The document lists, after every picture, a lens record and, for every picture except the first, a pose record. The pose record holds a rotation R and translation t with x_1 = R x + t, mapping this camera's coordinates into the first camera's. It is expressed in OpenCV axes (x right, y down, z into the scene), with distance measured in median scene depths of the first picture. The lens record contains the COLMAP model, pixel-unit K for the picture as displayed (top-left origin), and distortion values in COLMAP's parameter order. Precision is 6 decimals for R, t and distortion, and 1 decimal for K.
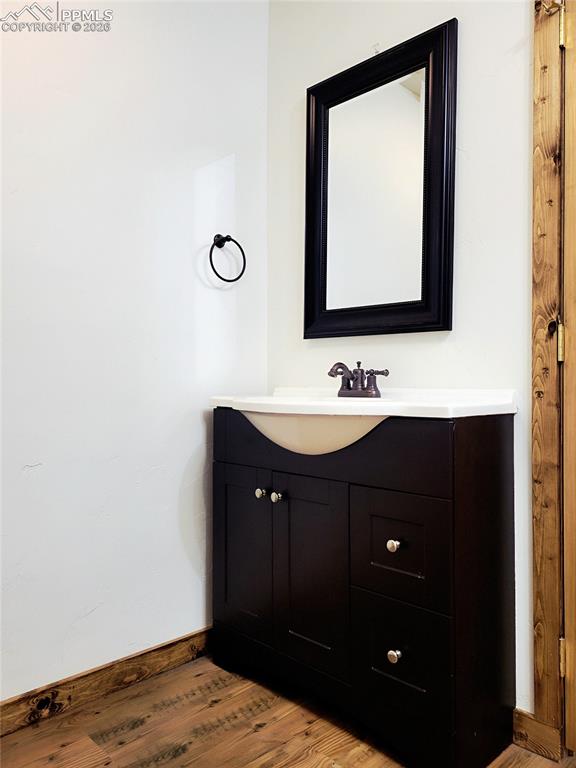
lens RADIAL K [[589.7, 0, 285.4], [0, 589.7, 387.2], [0, 0, 1]] dist [0.043740, -0.015465]
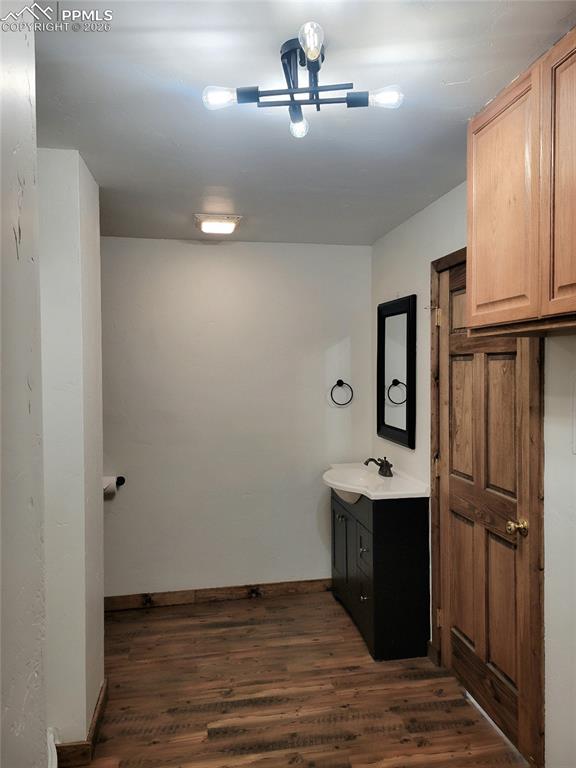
lens RADIAL K [[589.7, 0, 285.0], [0, 589.7, 398.1], [0, 0, 1]] dist [0.043740, -0.015465]
pose [[0.832695, 0.027648, -0.553041, 0.979458], [0.005865, 0.998256, 0.058736, -0.376468], [0.553701, -0.052152, 0.831081, -0.847136]]
